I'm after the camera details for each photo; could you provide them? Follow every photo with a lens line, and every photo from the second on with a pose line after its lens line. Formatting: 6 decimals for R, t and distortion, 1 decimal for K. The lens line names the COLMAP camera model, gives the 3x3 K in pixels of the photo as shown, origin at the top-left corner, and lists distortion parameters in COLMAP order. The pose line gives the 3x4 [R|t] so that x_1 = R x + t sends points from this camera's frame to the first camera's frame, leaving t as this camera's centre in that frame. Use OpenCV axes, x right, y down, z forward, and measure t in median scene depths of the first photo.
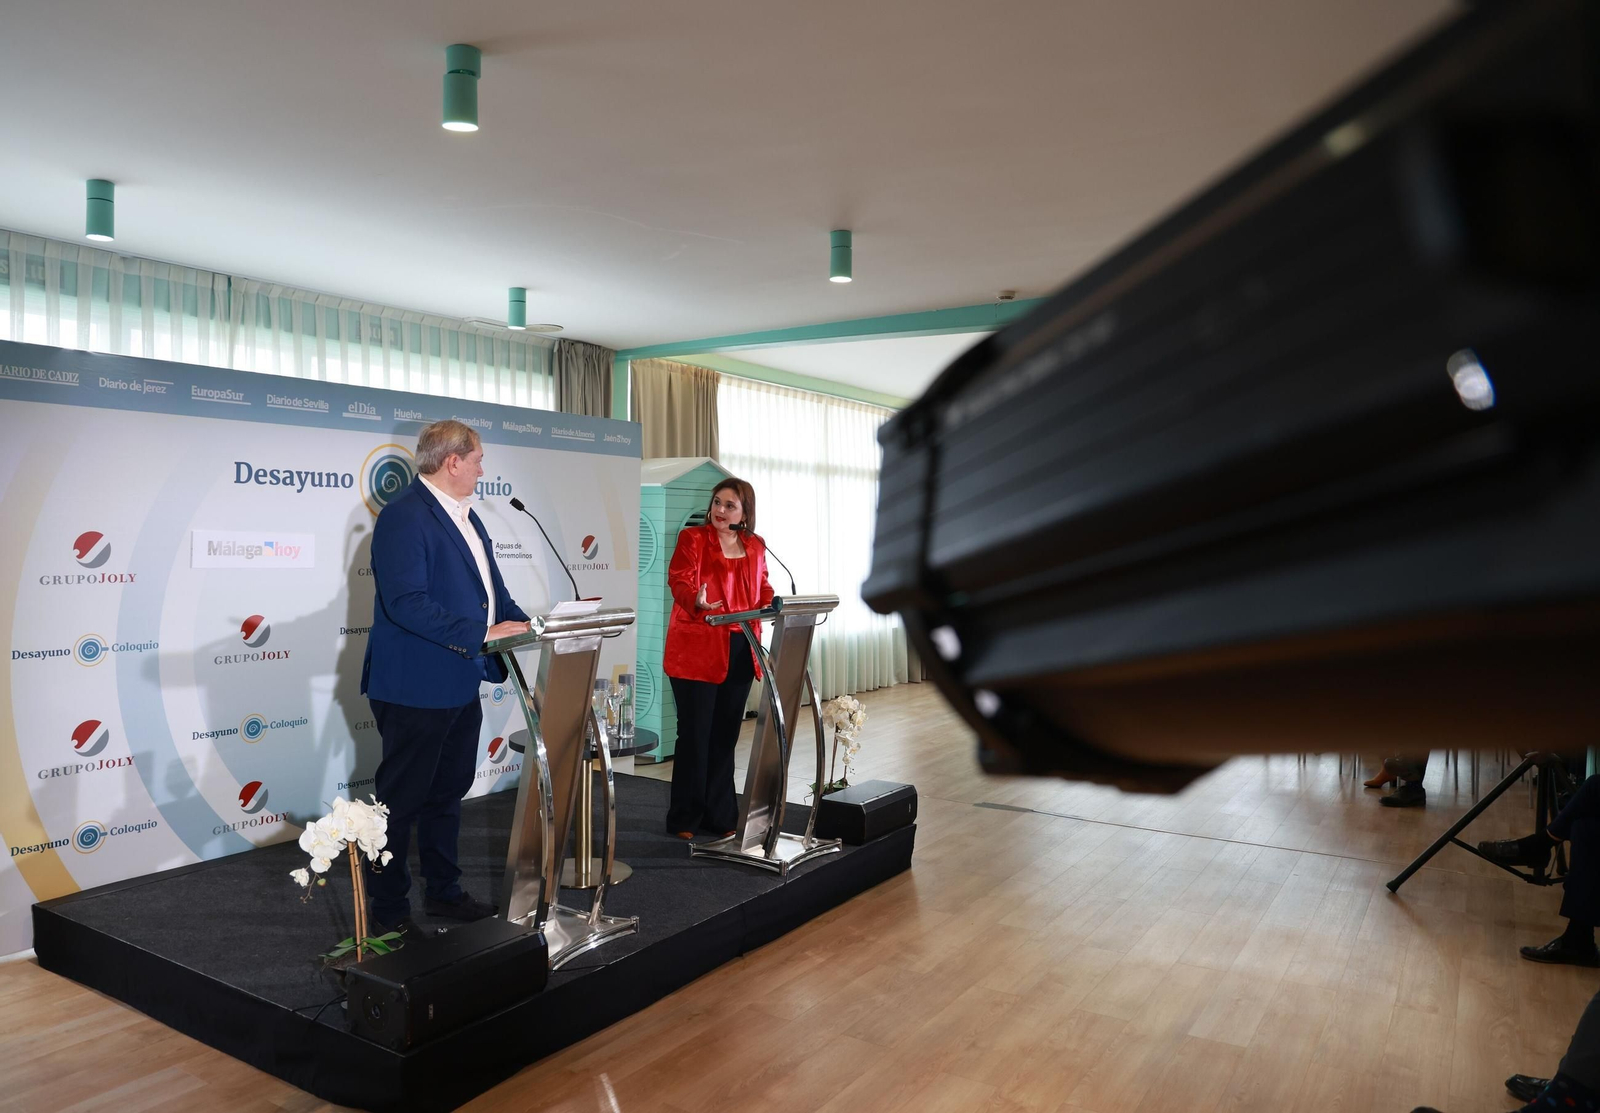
lens RADIAL K [[1205.7, 0, 800.0], [0, 1205.7, 556.5], [0, 0, 1]] dist [0.001410, 0.007415]
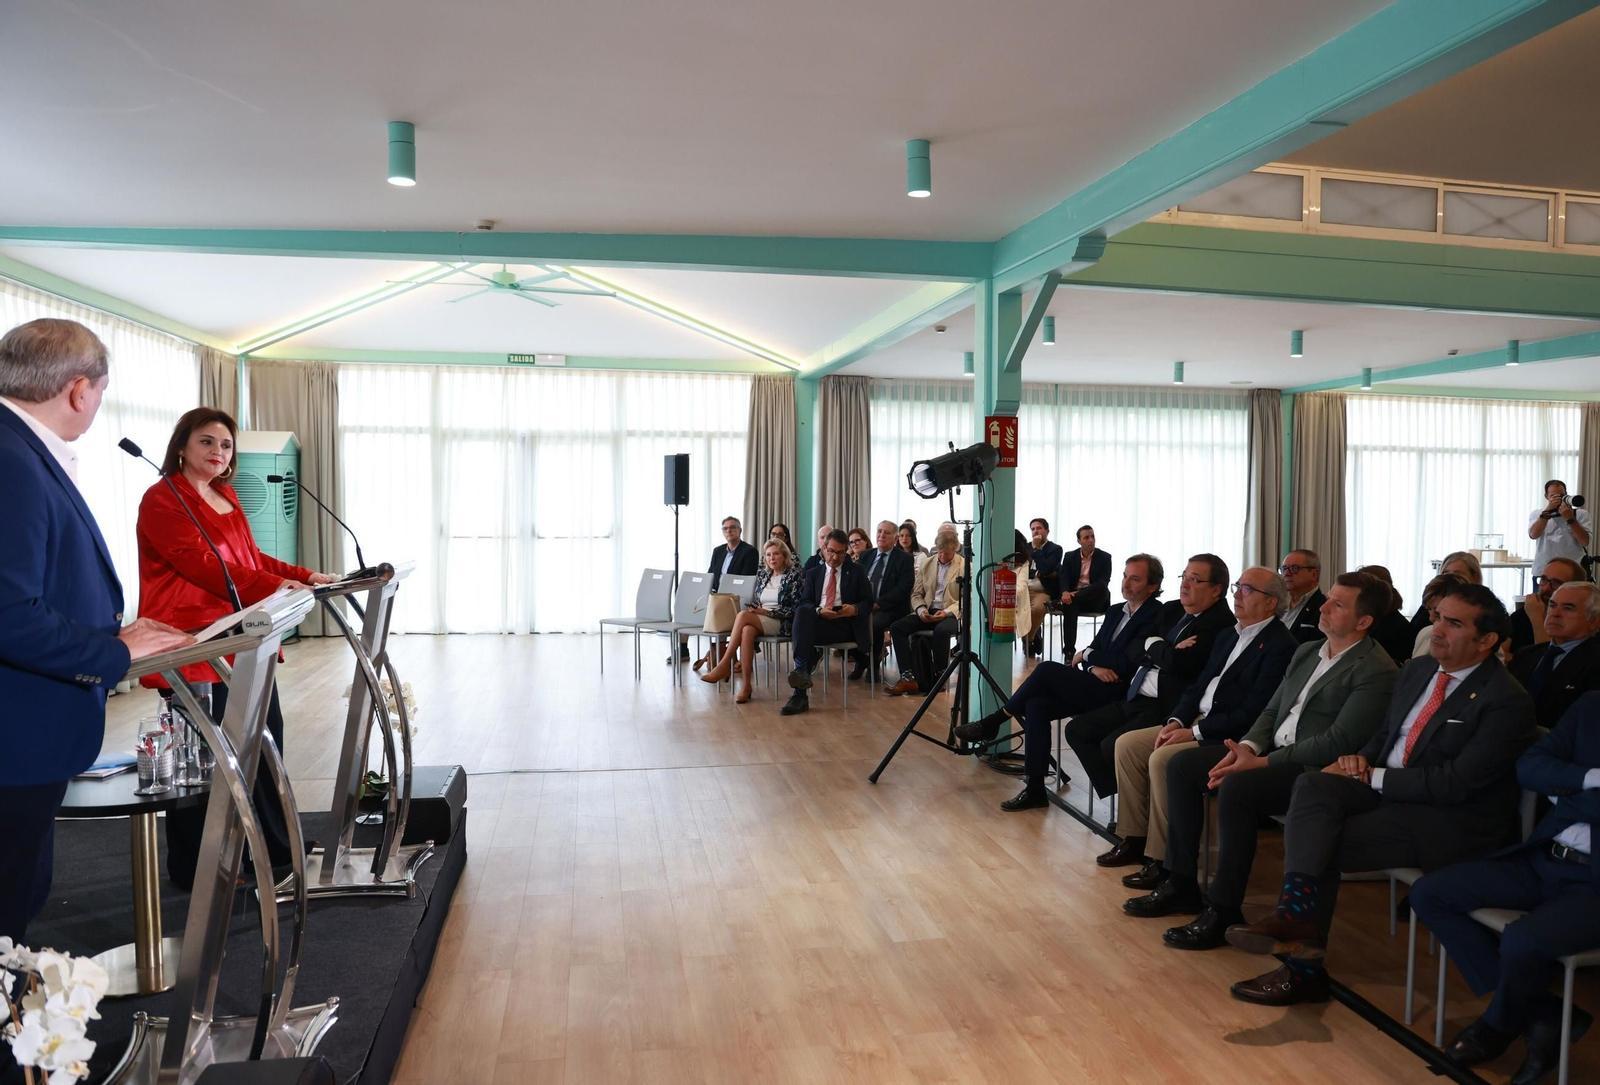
lens RADIAL K [[1135.7, 0, 800.0], [0, 1135.7, 570.9], [0, 0, 1]] dist [-0.061332, 0.000849]
pose [[0.715692, -0.058823, 0.695935, -0.400902], [0.011541, 0.997307, 0.072427, -0.017810], [-0.698321, -0.043803, 0.714443, 0.305213]]
